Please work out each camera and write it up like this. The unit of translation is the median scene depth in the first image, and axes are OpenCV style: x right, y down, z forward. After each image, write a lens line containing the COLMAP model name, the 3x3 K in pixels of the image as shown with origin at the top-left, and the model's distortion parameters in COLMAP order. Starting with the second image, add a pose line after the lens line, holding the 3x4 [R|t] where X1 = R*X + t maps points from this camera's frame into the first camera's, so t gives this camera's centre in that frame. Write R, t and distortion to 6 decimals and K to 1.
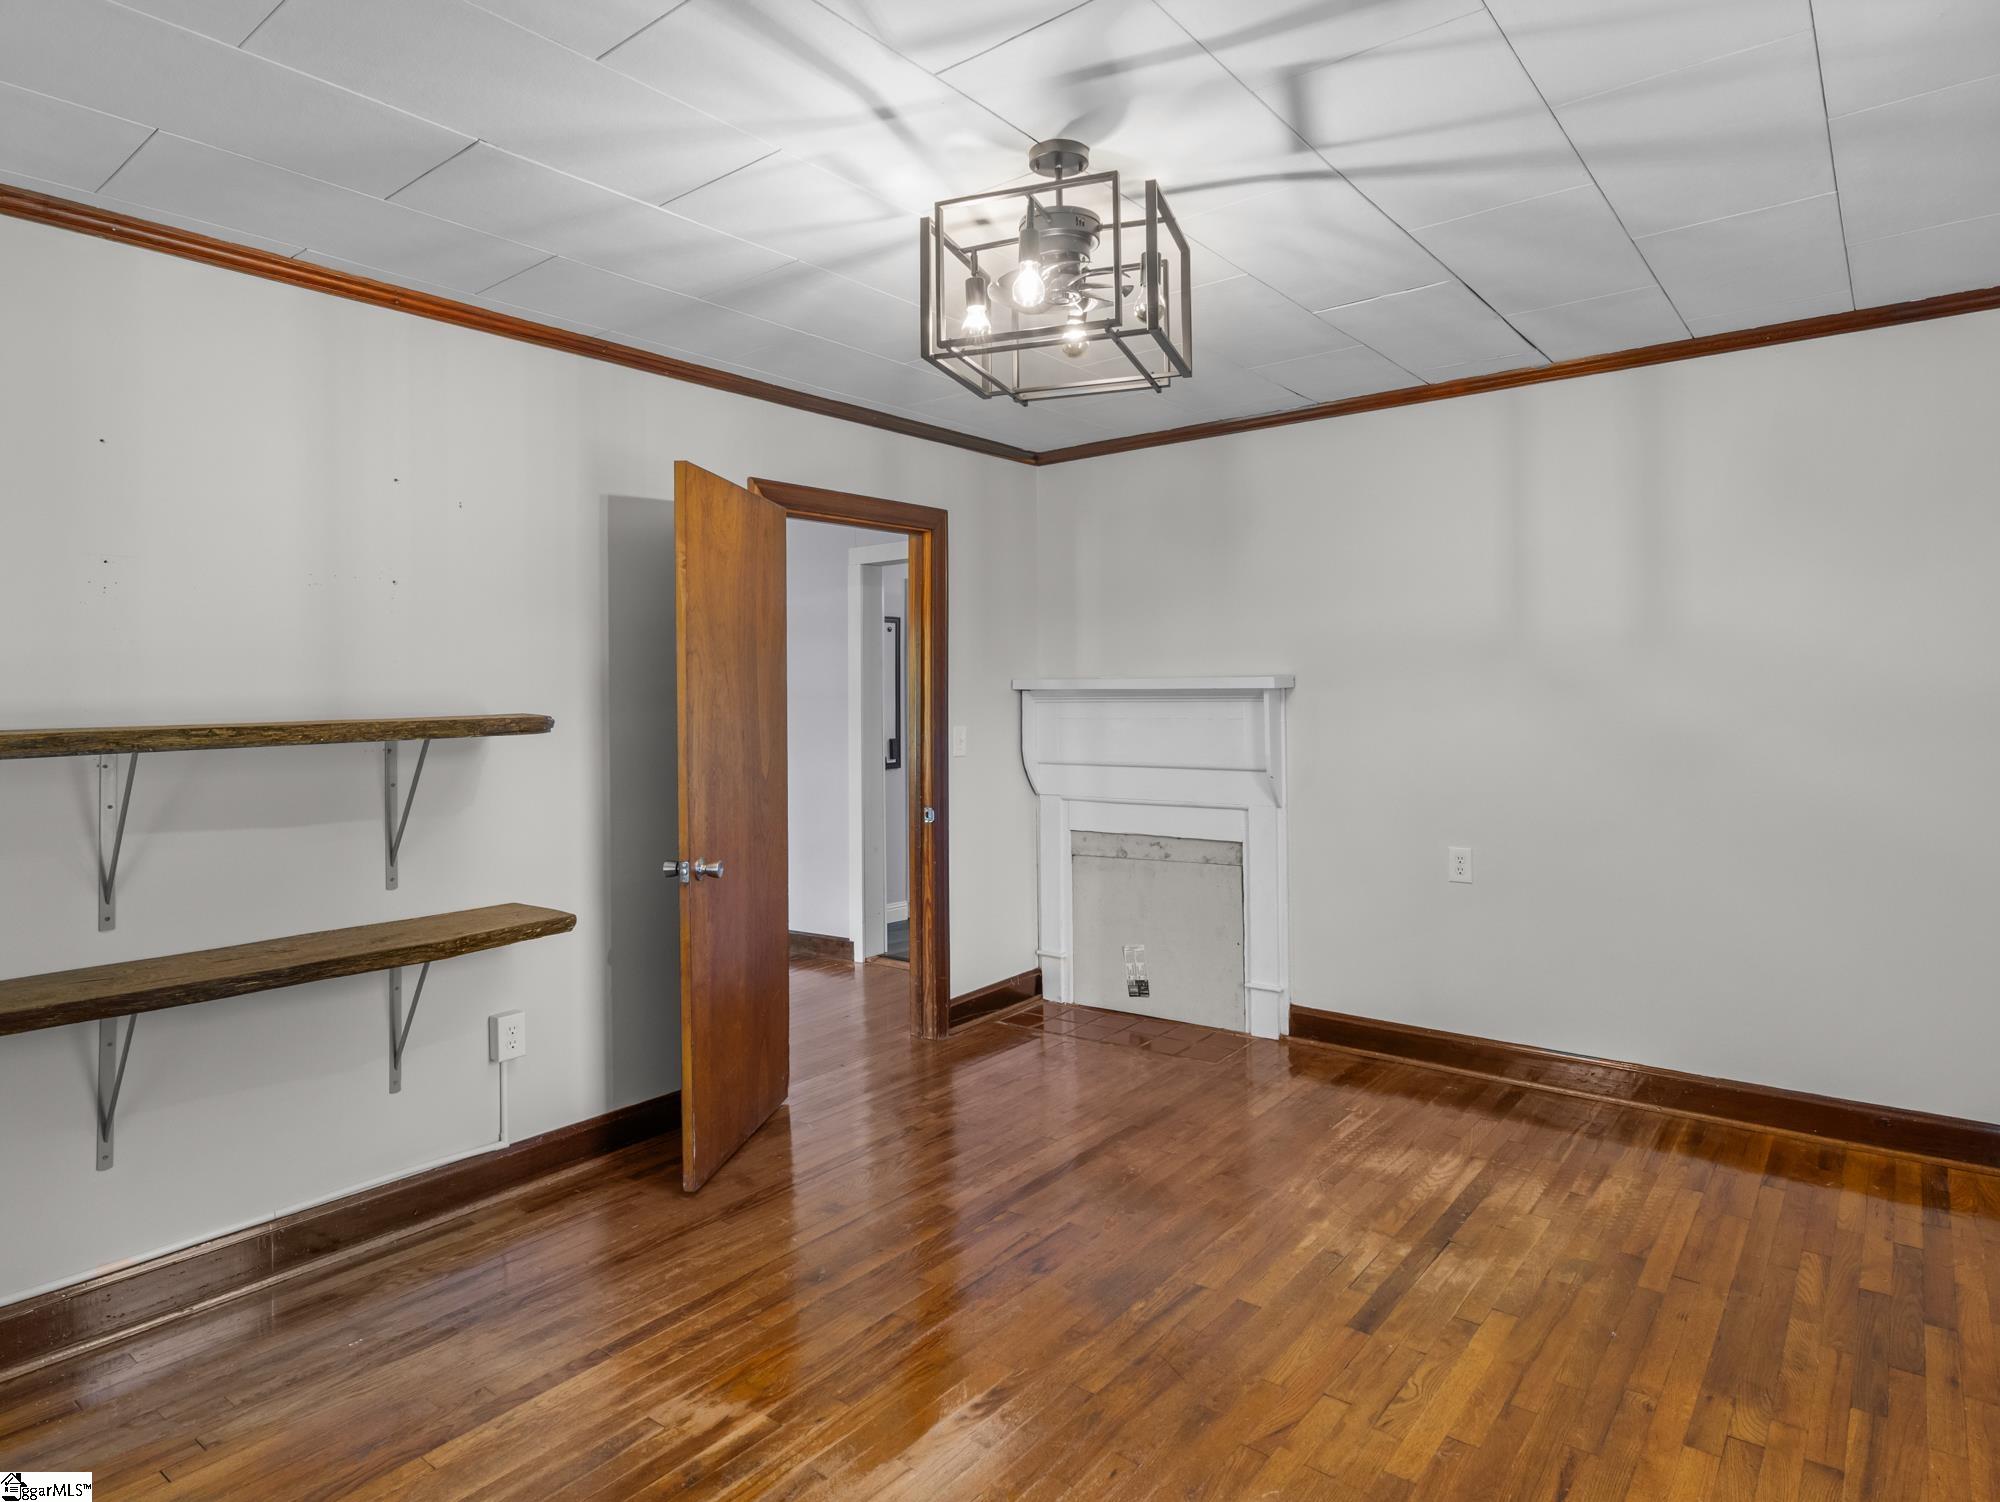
lens RADIAL K [[1129.7, 0, 992.5], [0, 1129.7, 731.4], [0, 0, 1]] dist [-0.007745, -0.000685]
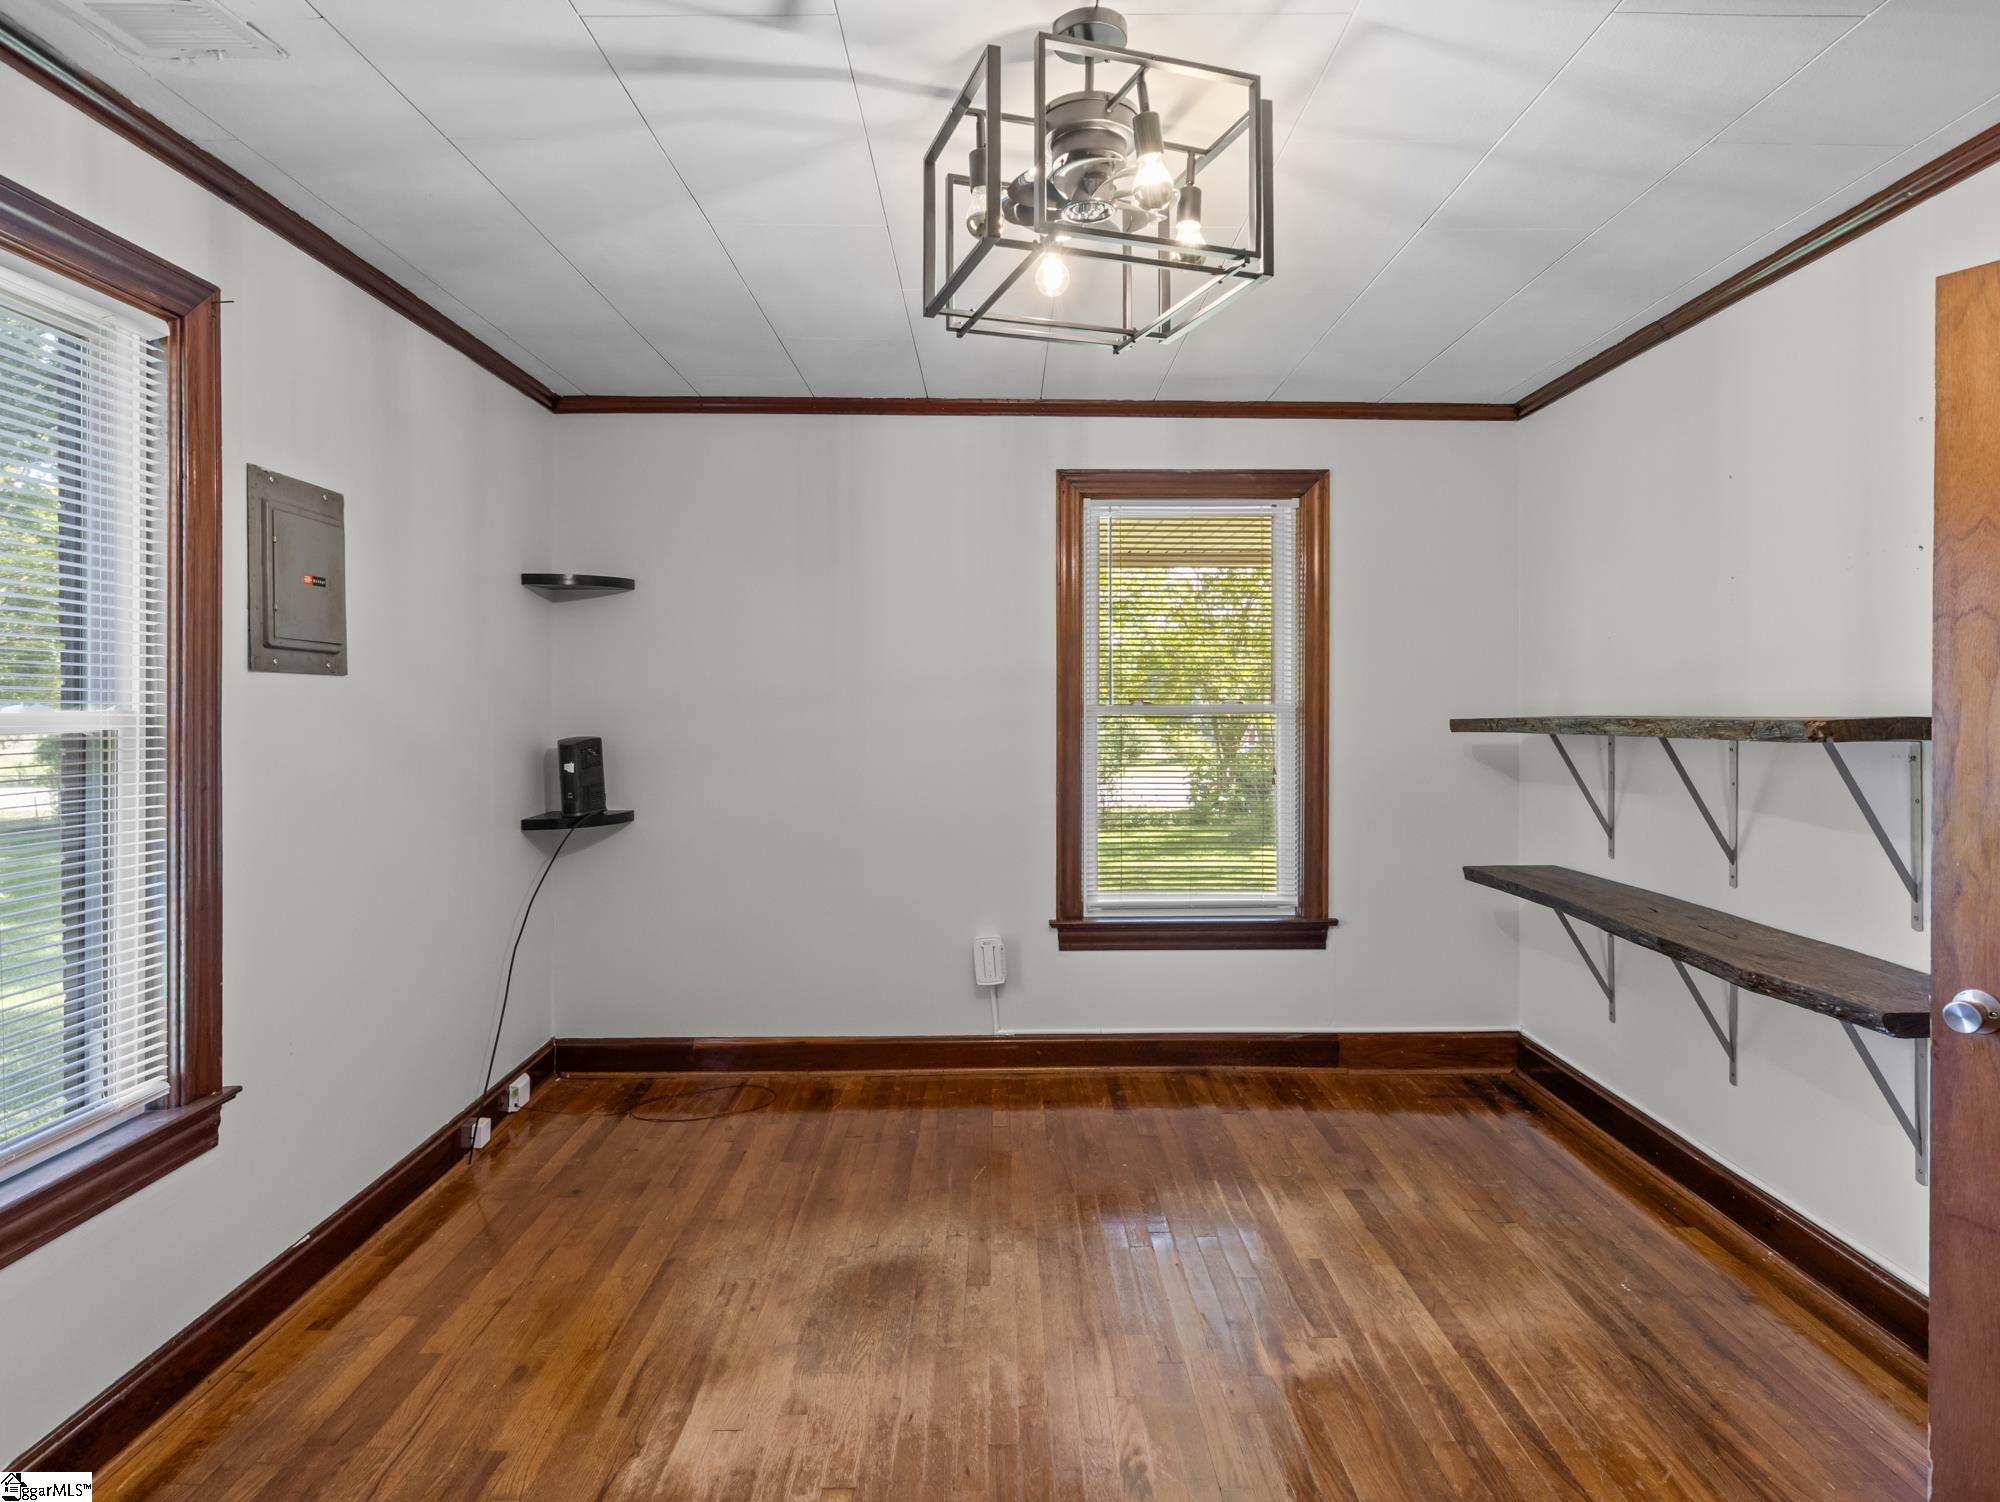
lens RADIAL K [[1129.7, 0, 1011.1], [0, 1129.7, 756.8], [0, 0, 1]] dist [-0.007745, -0.000685]
pose [[-0.768404, 0.043247, -0.638502, 0.616701], [-0.010413, 0.996737, 0.080043, -0.054530], [0.639880, 0.068153, -0.765447, 1.557067]]
